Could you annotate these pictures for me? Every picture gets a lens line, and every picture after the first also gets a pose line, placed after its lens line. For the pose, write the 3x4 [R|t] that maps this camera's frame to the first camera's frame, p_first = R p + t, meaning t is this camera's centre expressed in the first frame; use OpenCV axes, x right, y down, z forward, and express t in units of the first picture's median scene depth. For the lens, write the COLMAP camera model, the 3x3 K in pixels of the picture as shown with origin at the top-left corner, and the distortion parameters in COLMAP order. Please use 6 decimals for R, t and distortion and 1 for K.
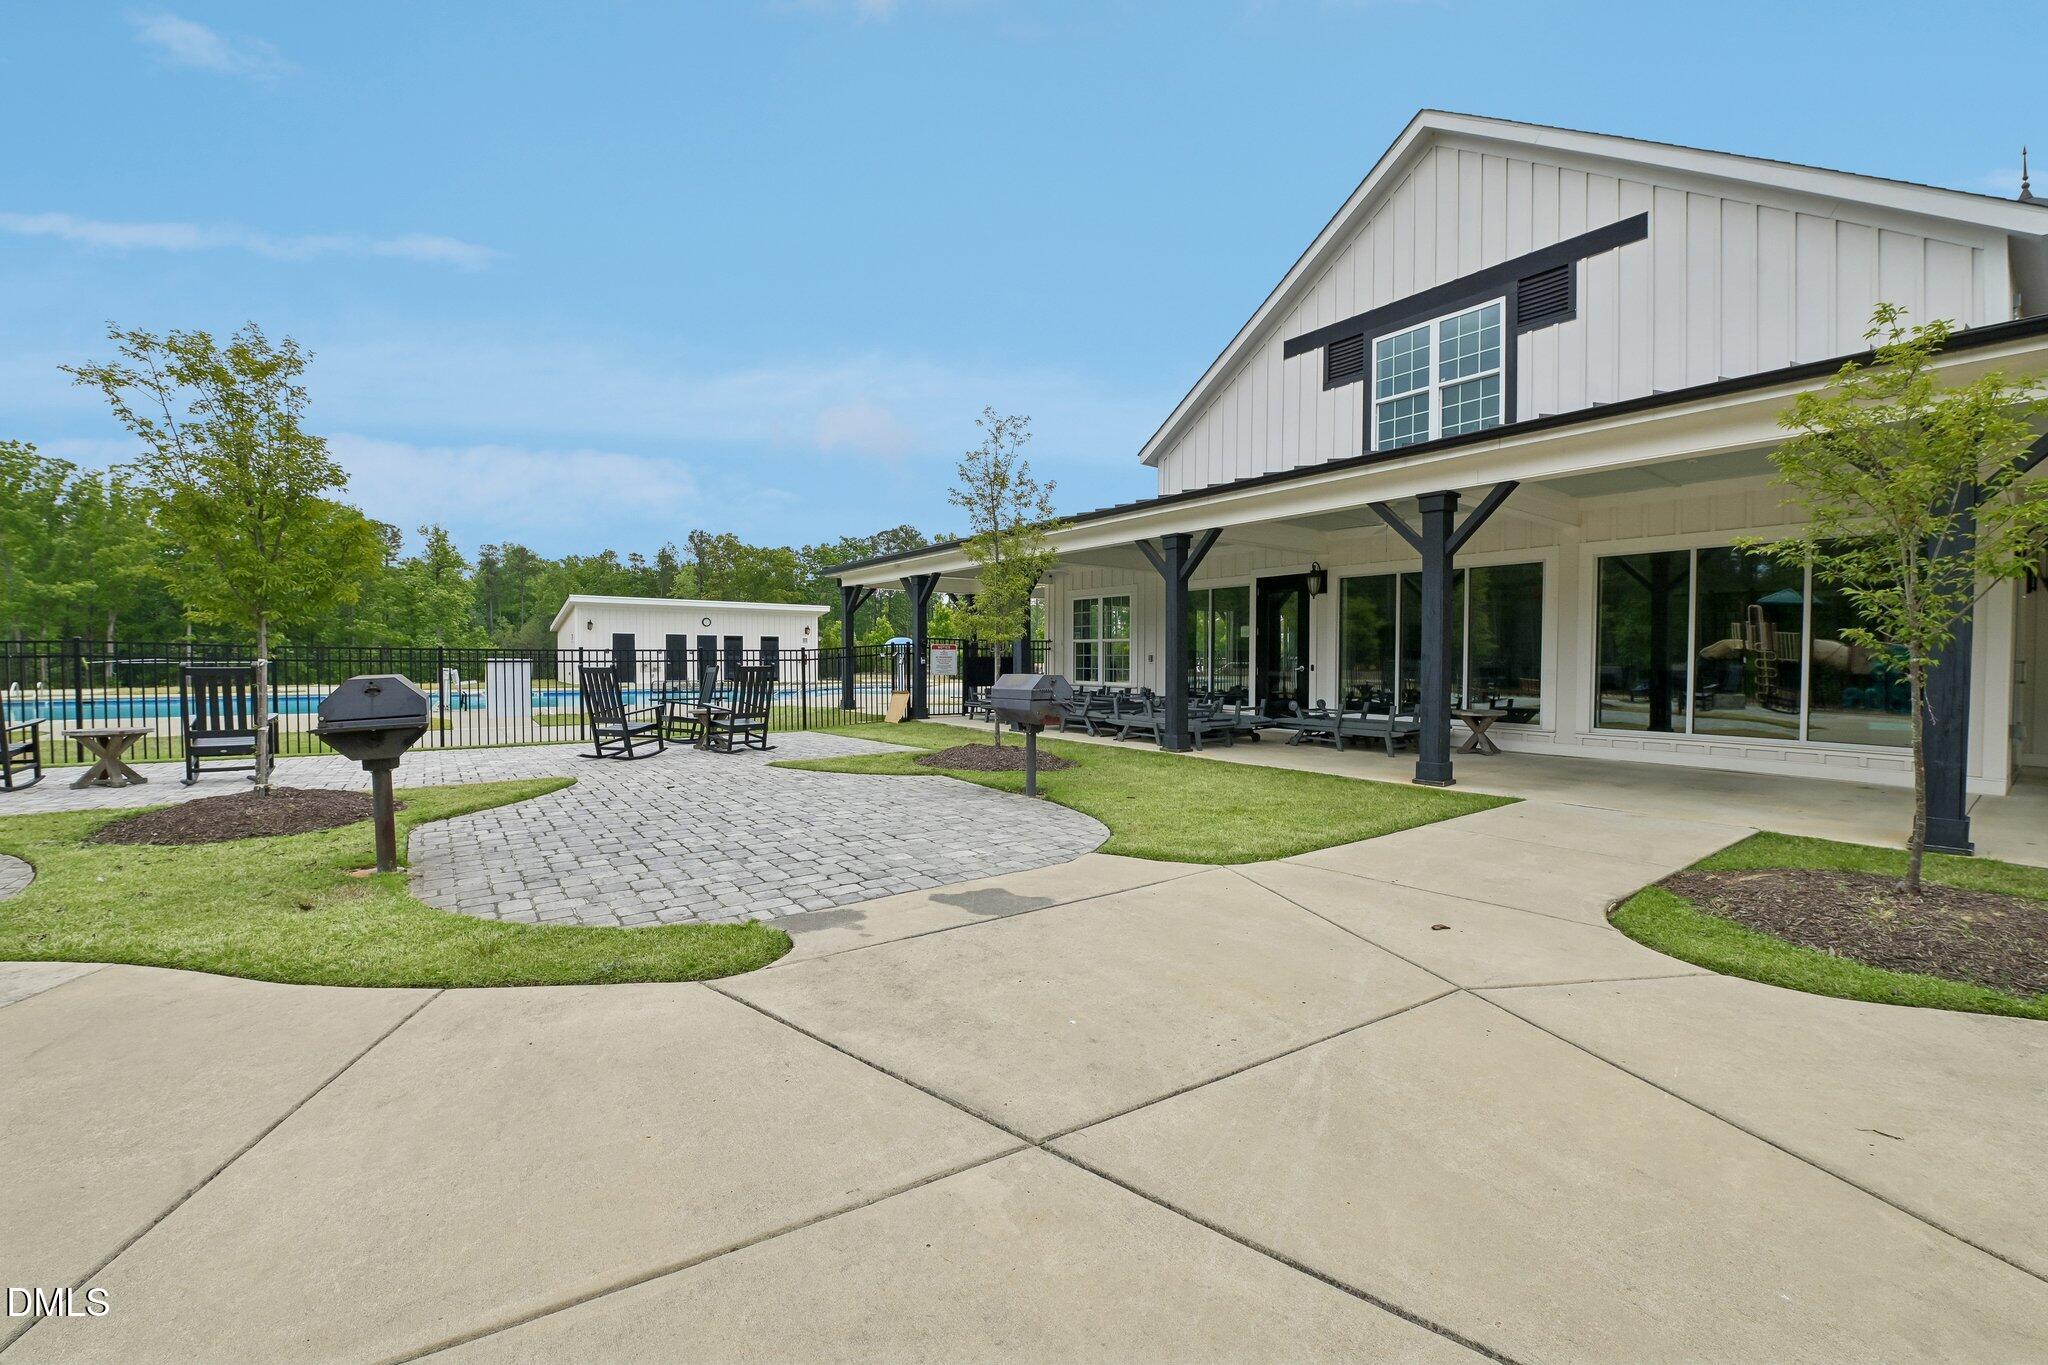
lens RADIAL K [[818.8, 0, 1026.5], [0, 818.8, 677.9], [0, 0, 1]] dist [-0.015561, -0.002819]
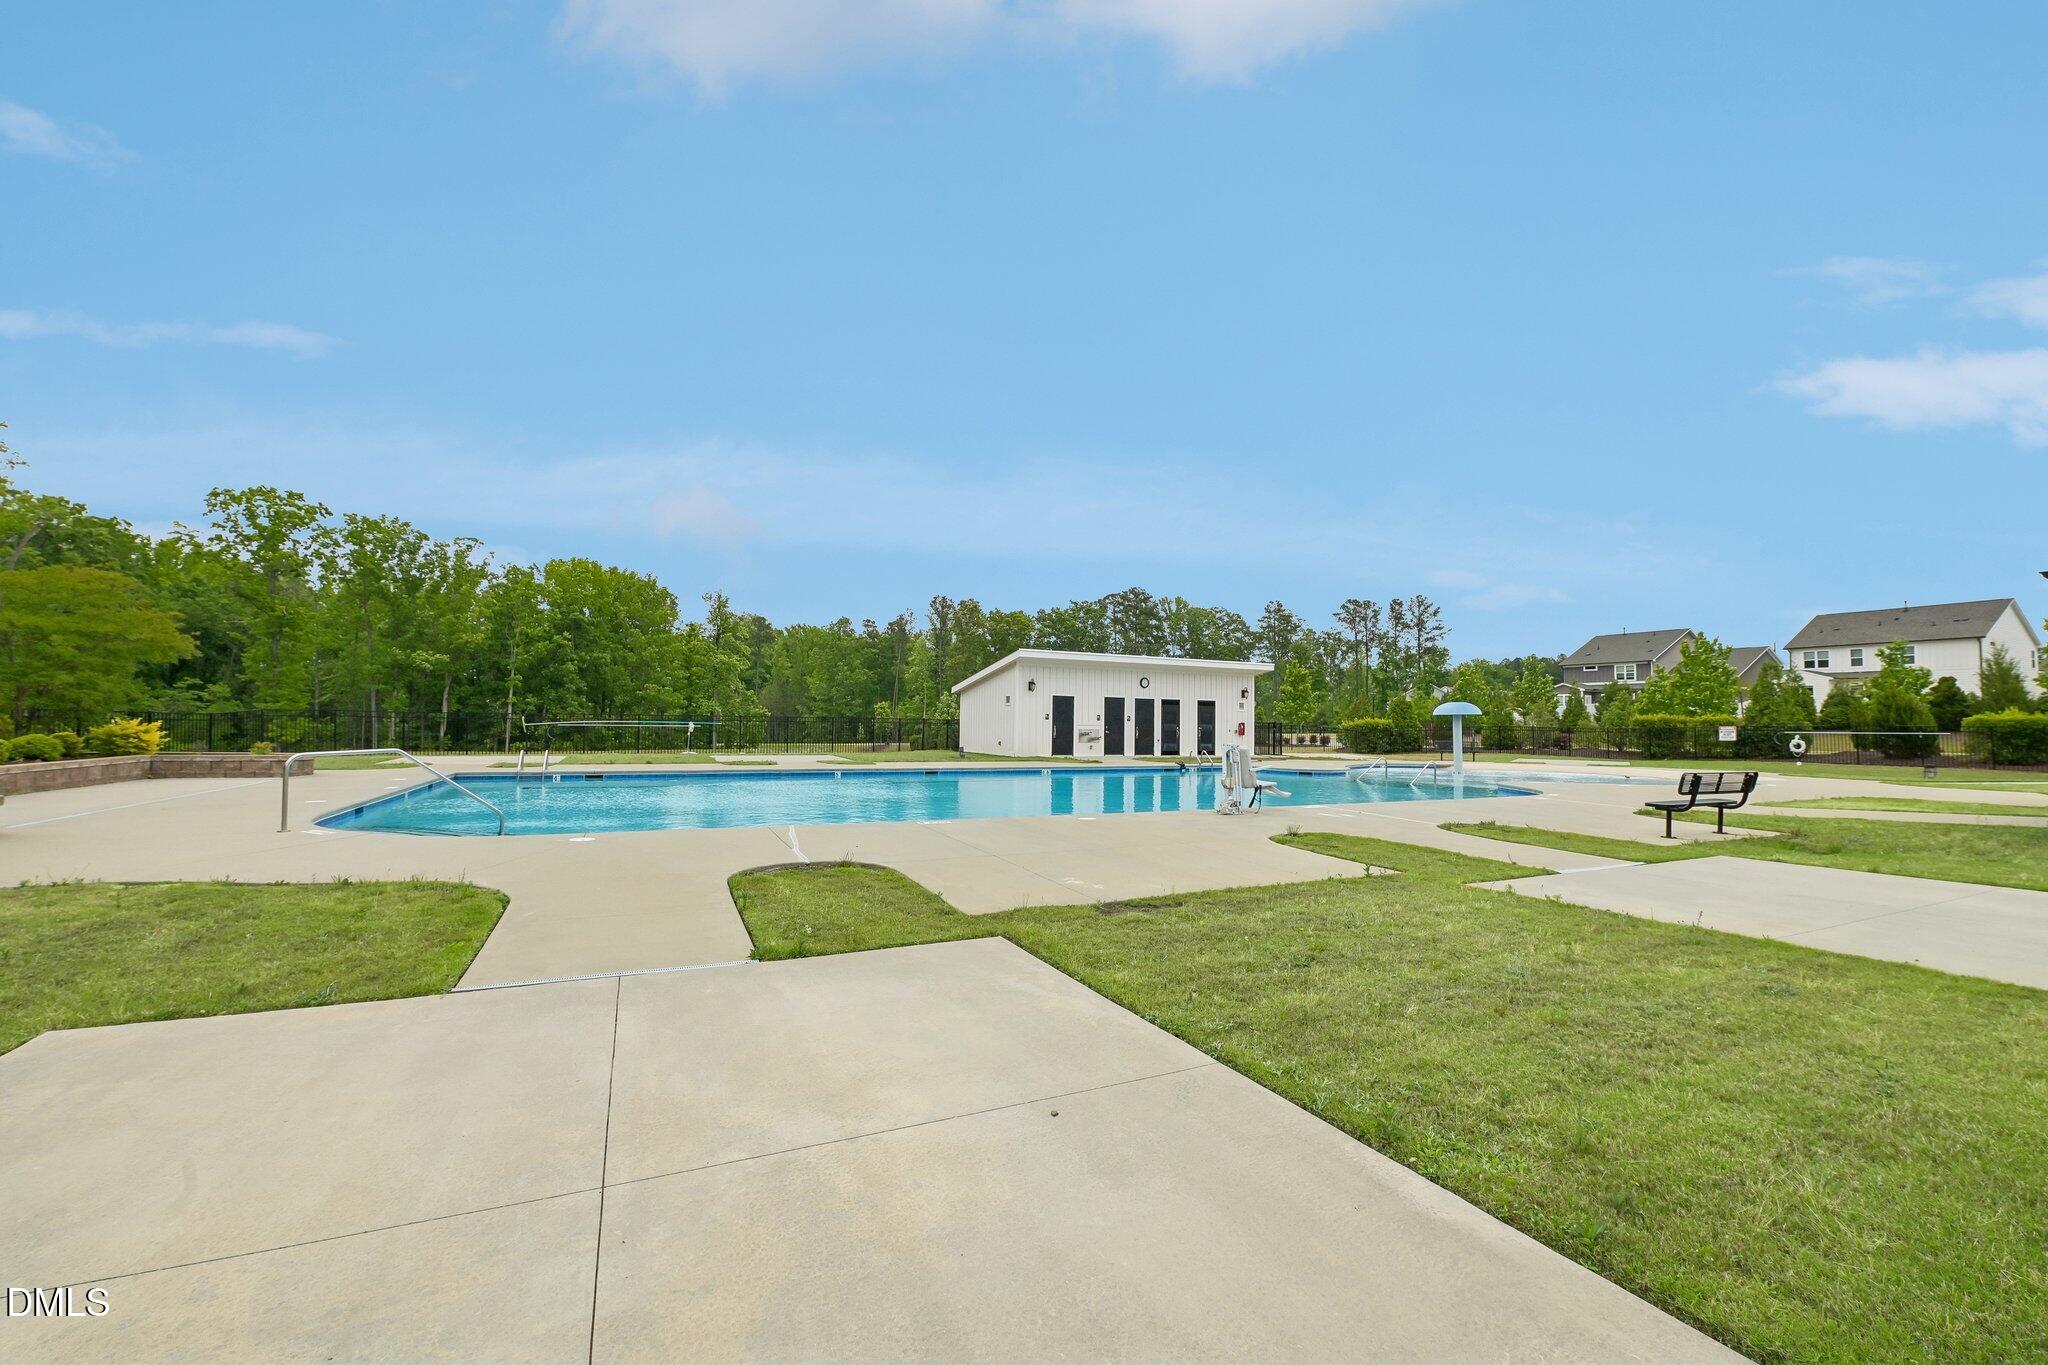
lens RADIAL K [[818.8, 0, 1026.5], [0, 818.8, 677.9], [0, 0, 1]] dist [-0.015561, -0.002819]
pose [[0.982330, -0.001325, -0.187153, -0.354049], [-0.014165, 0.996581, -0.081401, -0.003854], [0.186621, 0.082614, 0.978952, 0.164993]]
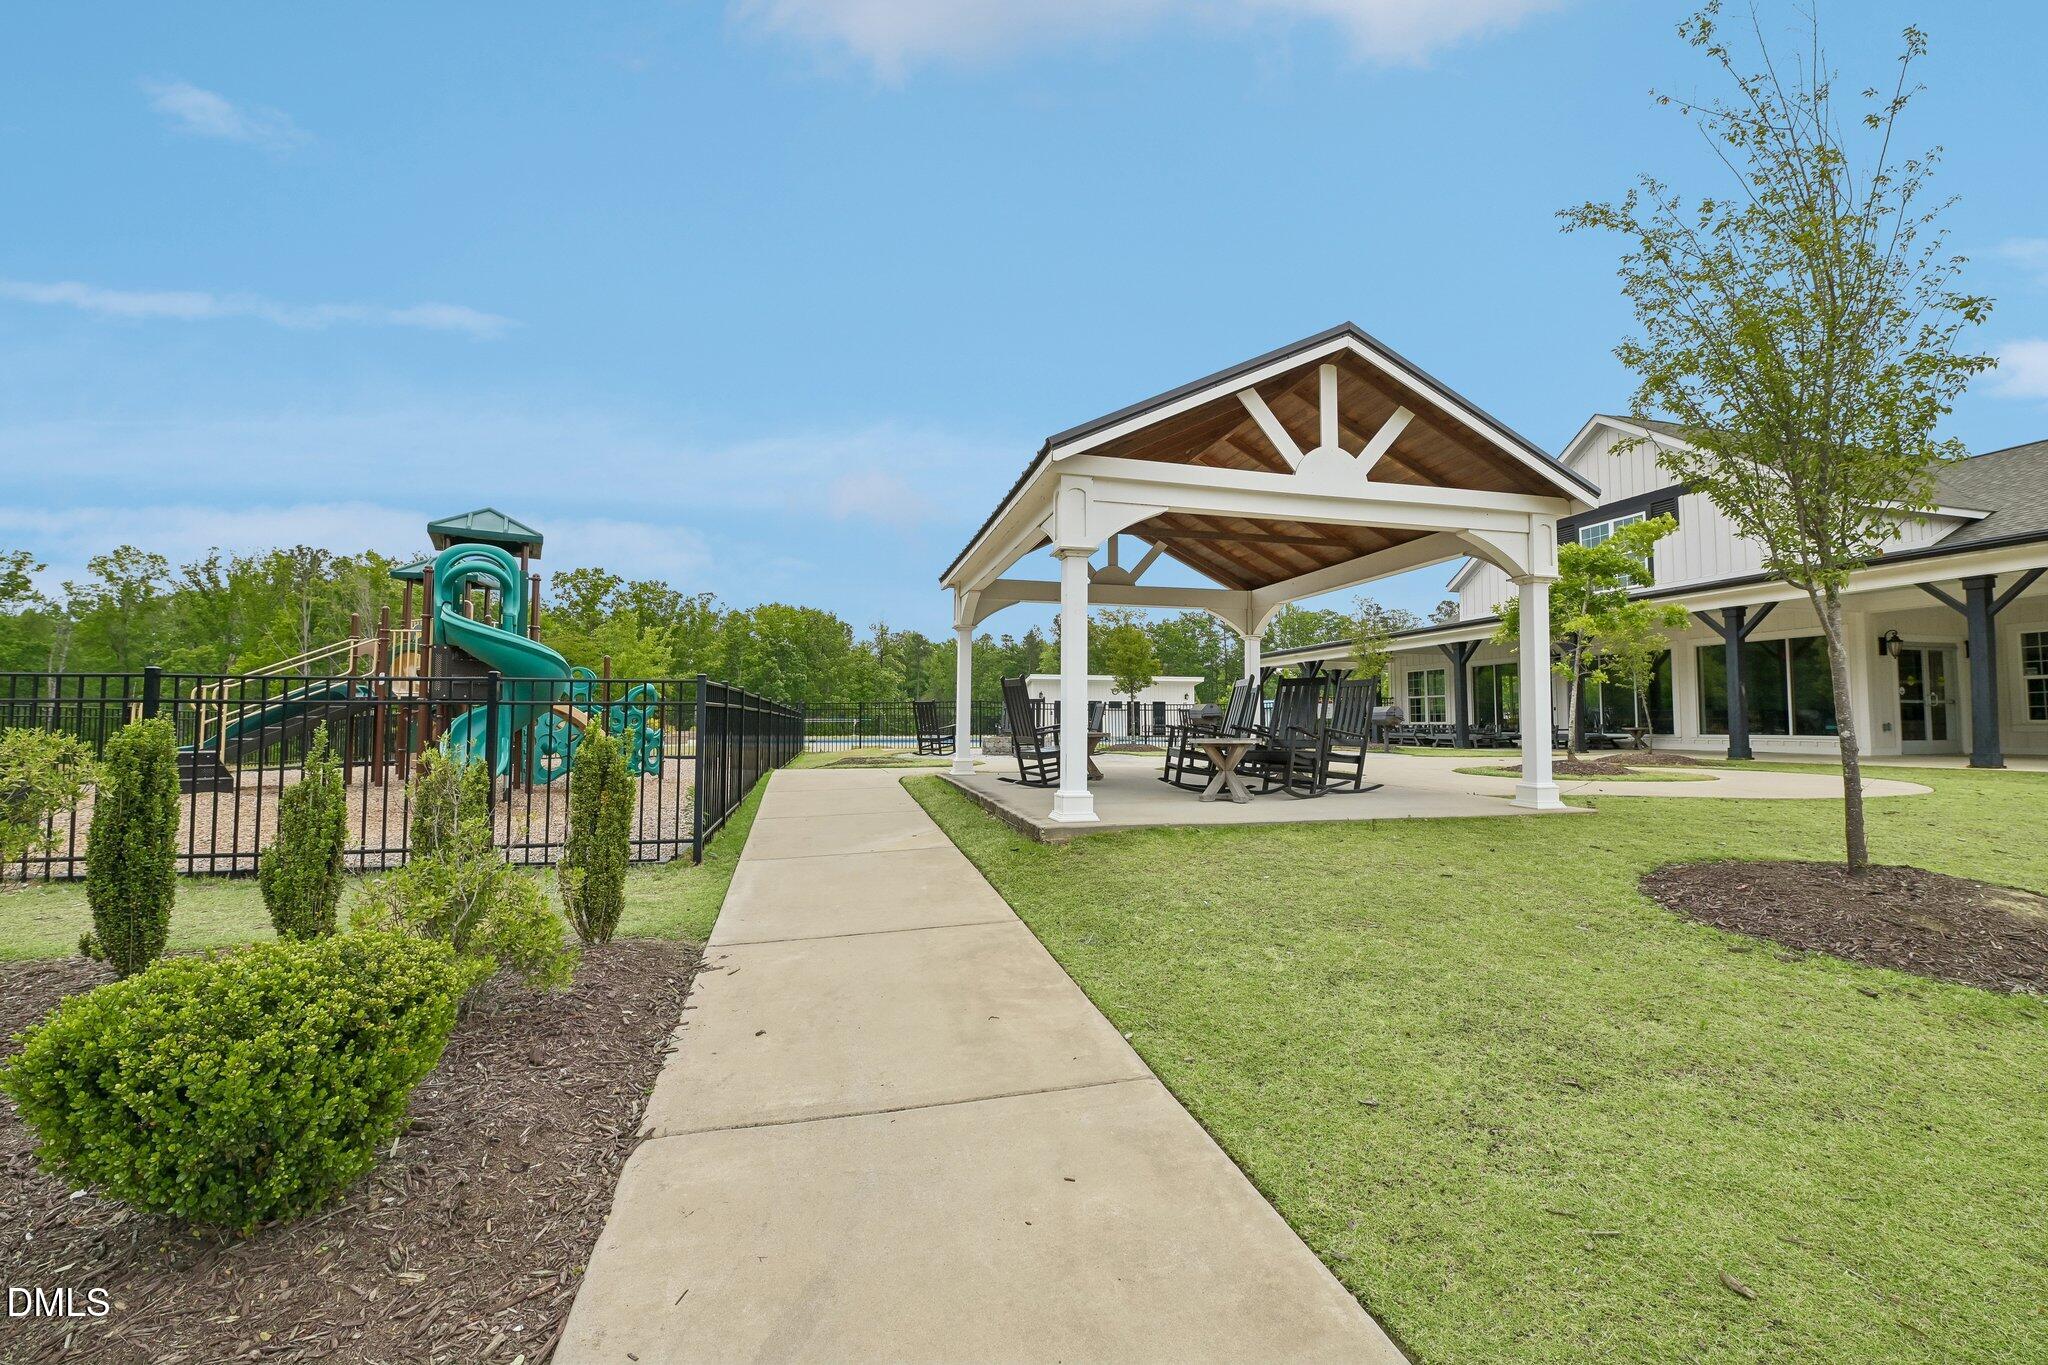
lens RADIAL K [[819.4, 0, 1028.8], [0, 819.4, 671.6], [0, 0, 1]] dist [-0.017668, -0.004020]
pose [[0.925917, -0.028666, -0.376639, -0.011324], [-0.005319, 0.996028, -0.088882, 0.020441], [0.377690, 0.084301, 0.922086, -0.310023]]
